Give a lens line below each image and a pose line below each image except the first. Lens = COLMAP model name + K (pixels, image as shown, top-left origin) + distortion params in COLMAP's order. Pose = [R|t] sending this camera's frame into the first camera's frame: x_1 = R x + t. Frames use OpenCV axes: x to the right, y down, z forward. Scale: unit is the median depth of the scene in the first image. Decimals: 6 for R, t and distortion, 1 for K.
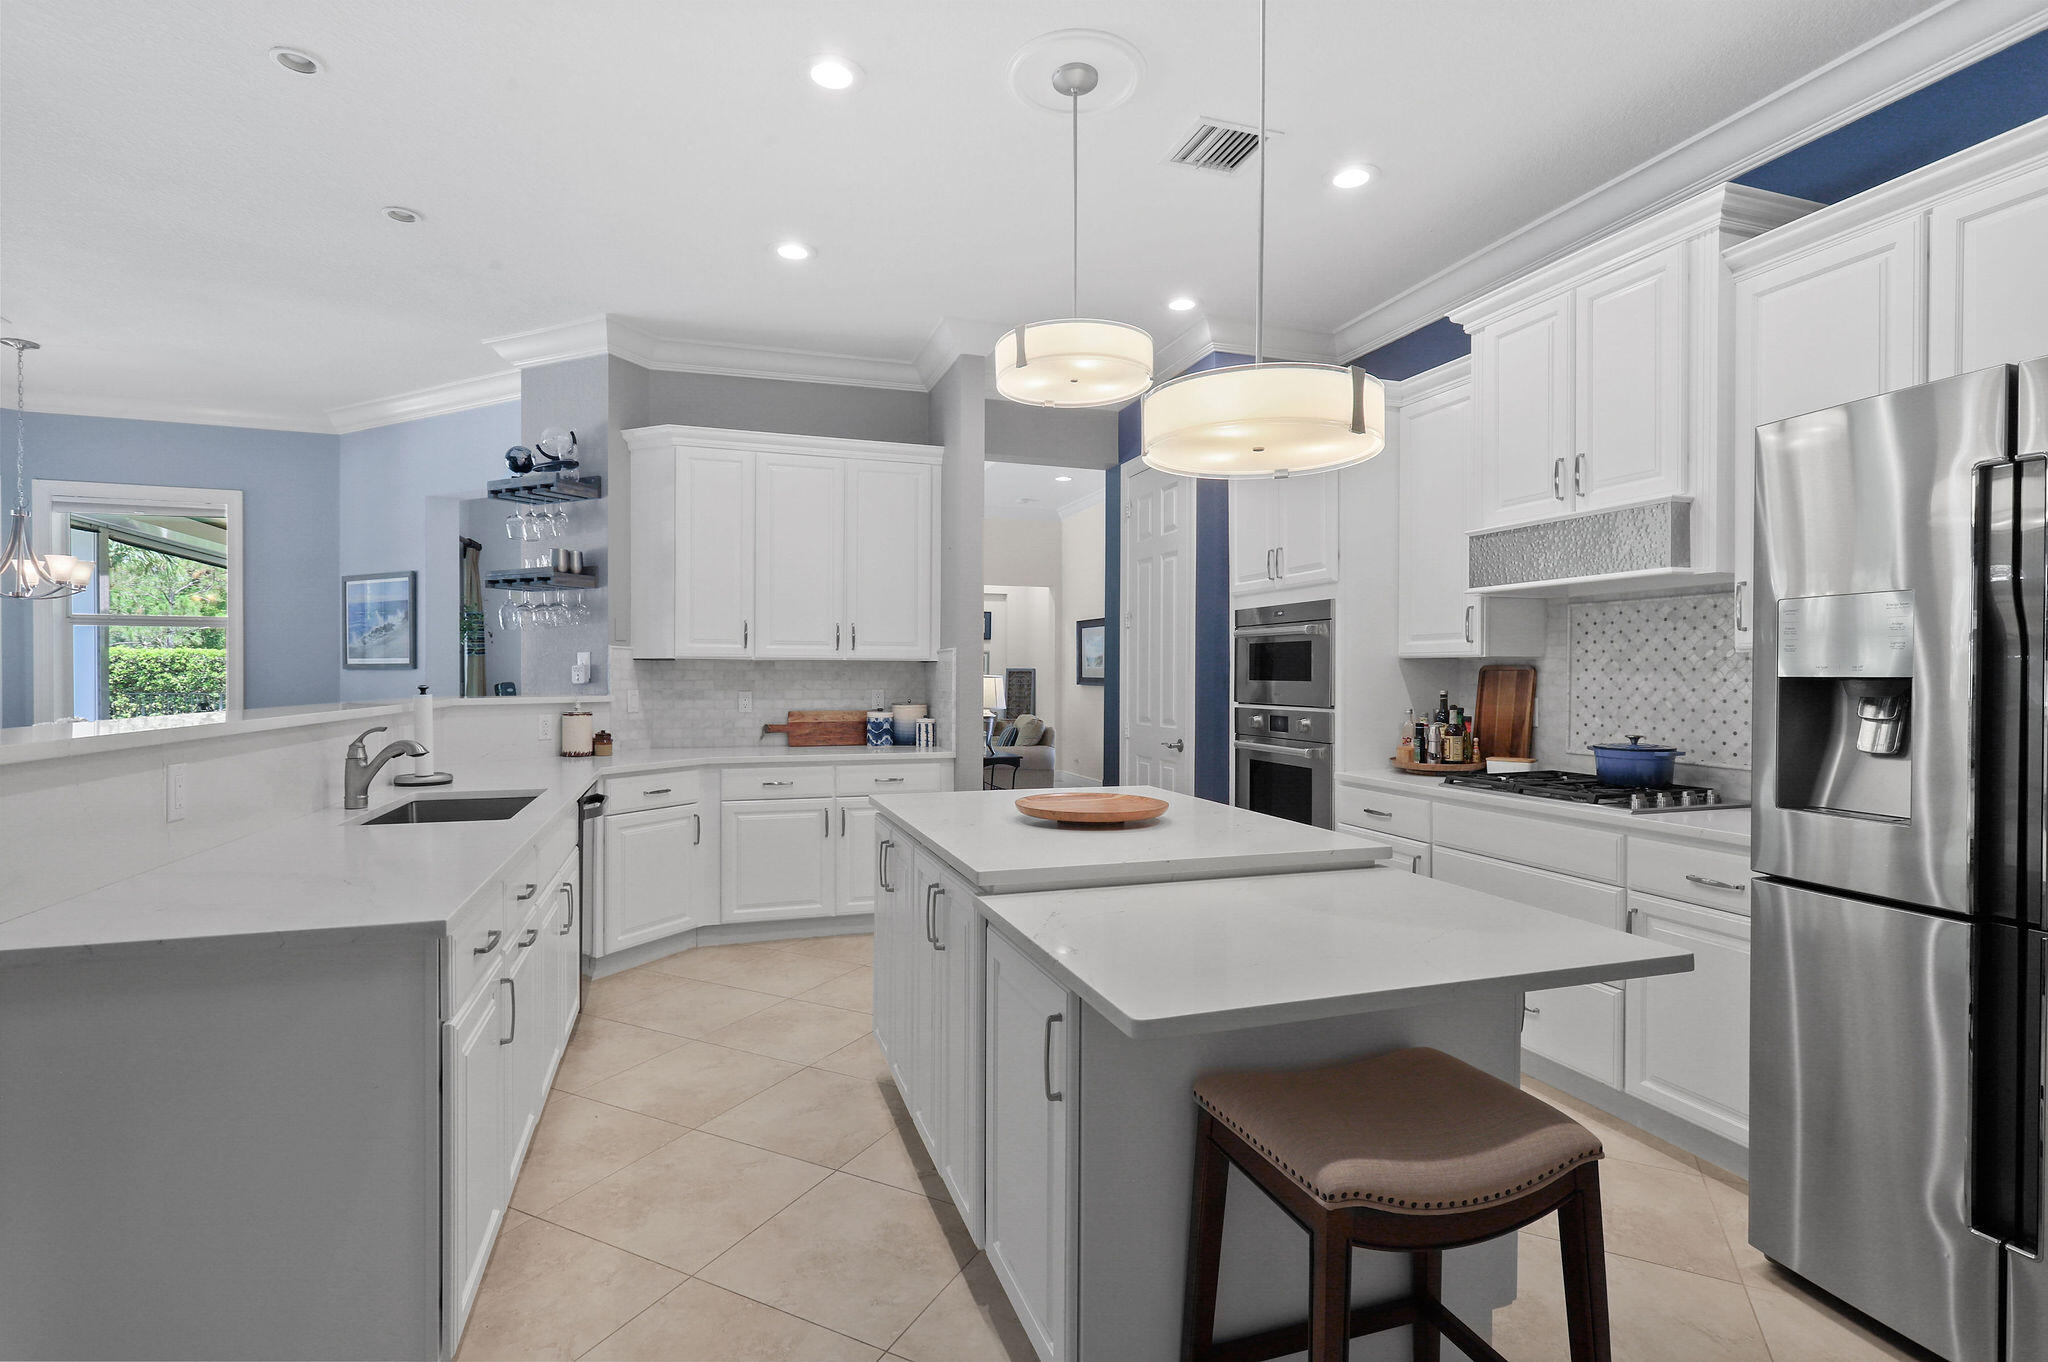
lens RADIAL K [[977.9, 0, 1030.7], [0, 977.9, 675.5], [0, 0, 1]] dist [-0.005272, 0.001211]
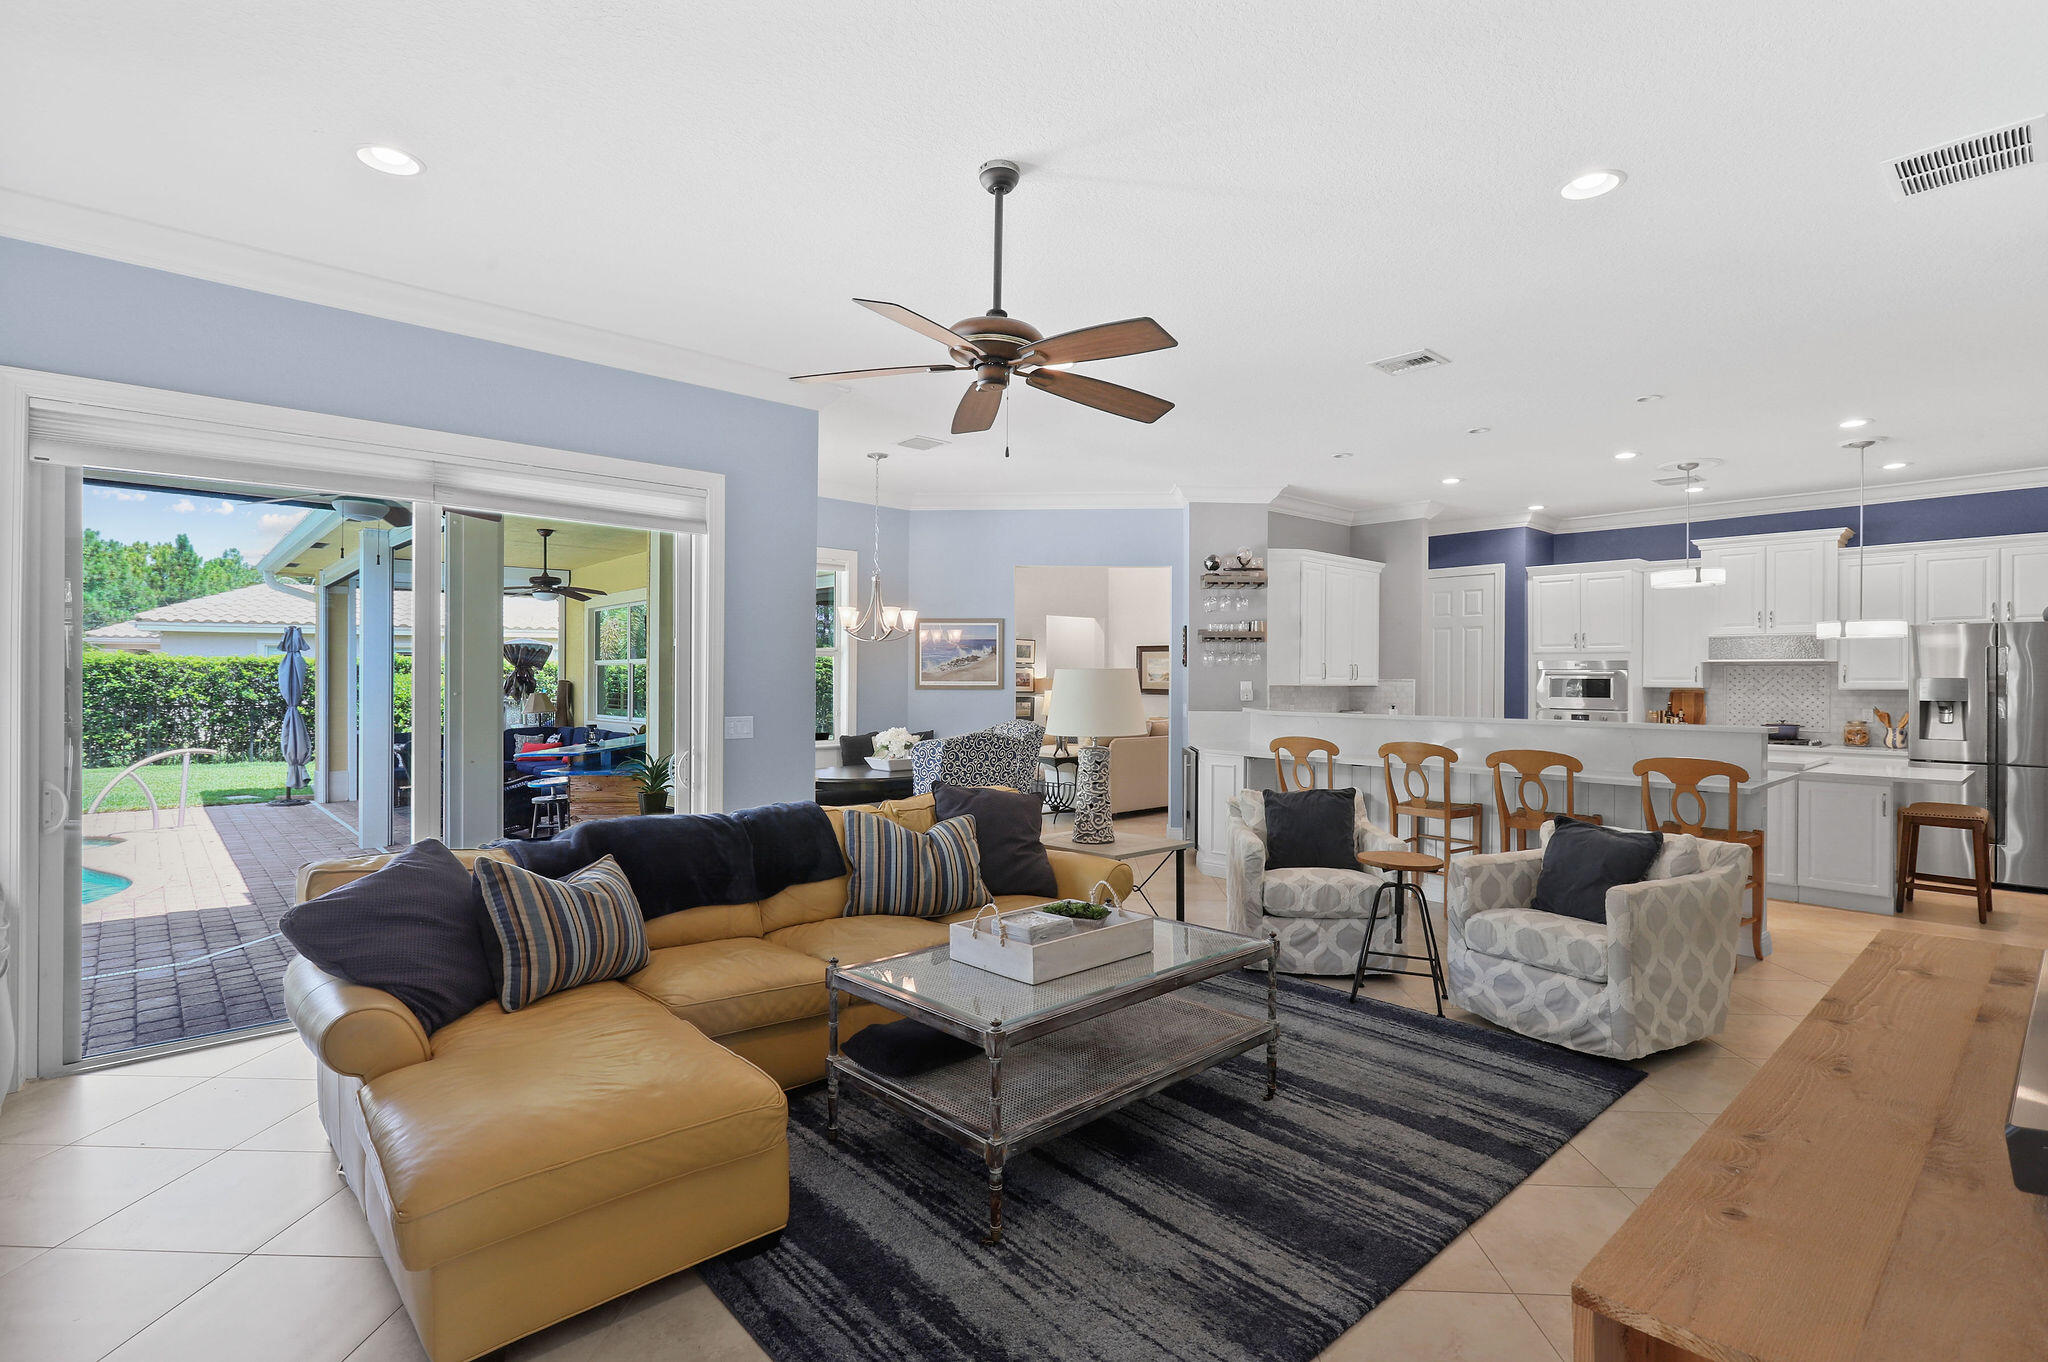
lens RADIAL K [[977.9, 0, 1031.1], [0, 977.9, 671.3], [0, 0, 1]] dist [-0.005272, 0.001211]
pose [[0.914469, 0.004926, 0.404627, -1.587919], [-0.001881, 0.999967, -0.007921, -0.030859], [-0.404653, 0.006482, 0.914448, -0.389477]]
